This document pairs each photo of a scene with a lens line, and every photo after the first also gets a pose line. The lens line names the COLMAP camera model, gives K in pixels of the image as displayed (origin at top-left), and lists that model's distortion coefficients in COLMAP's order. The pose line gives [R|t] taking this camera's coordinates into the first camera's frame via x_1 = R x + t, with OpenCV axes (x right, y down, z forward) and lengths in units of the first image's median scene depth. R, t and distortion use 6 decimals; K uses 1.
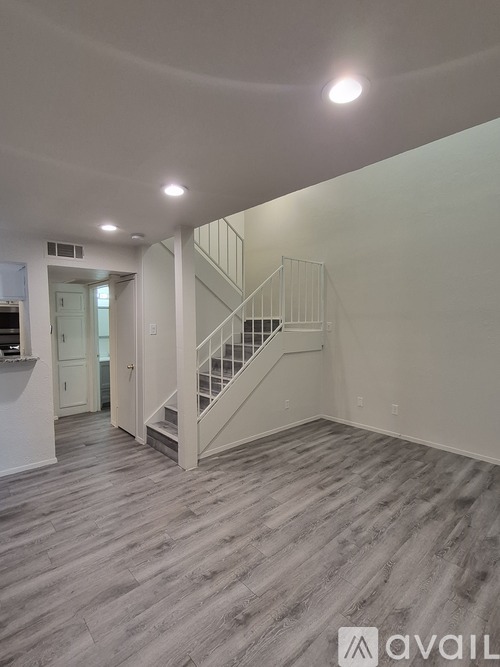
lens RADIAL K [[324.8, 0, 250.0], [0, 324.8, 333.5], [0, 0, 1]] dist [0.000492, 0.000322]
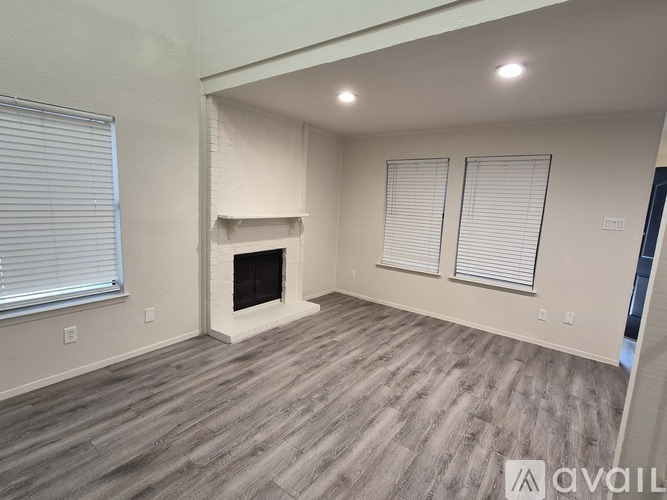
lens RADIAL K [[324.8, 0, 333.5], [0, 324.8, 250.0], [0, 0, 1]] dist [0.000492, 0.000322]
pose [[-0.979561, -0.008736, -0.200956, 0.454638], [-0.052877, 0.975102, 0.215360, -0.083198], [0.194071, 0.221585, -0.955634, 1.855942]]
